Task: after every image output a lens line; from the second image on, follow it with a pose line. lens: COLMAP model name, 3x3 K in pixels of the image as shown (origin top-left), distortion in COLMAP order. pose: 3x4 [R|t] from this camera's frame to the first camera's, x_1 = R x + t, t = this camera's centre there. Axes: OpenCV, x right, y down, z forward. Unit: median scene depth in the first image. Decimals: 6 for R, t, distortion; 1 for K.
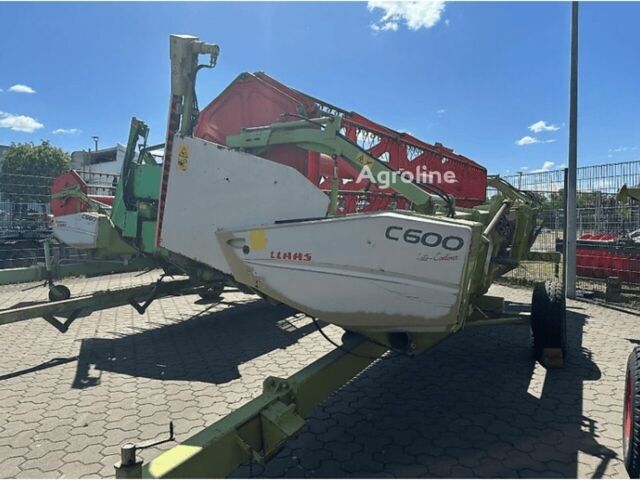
lens RADIAL K [[488.8, 0, 320.0], [0, 488.8, 240.0], [0, 0, 1]] dist [0.001452, 0.002408]
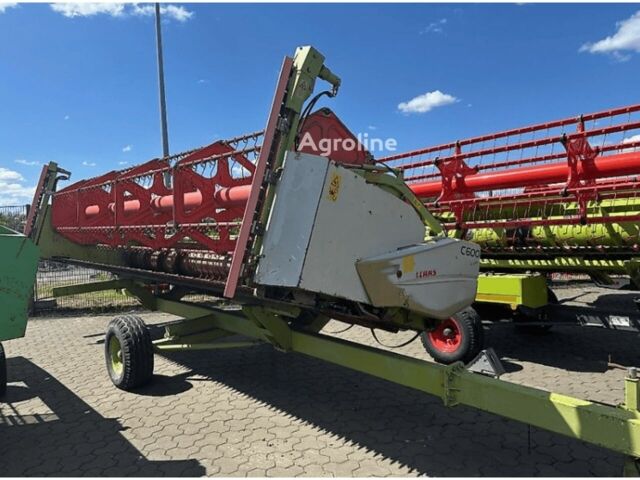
lens RADIAL K [[443.7, 0, 320.0], [0, 443.7, 240.0], [0, 0, 1]] dist [0.002485, 0.000268]
pose [[0.353999, -0.036769, 0.934523, -1.144707], [0.082741, 0.996540, 0.007866, -0.080820], [-0.931578, 0.074539, 0.355817, 0.771743]]
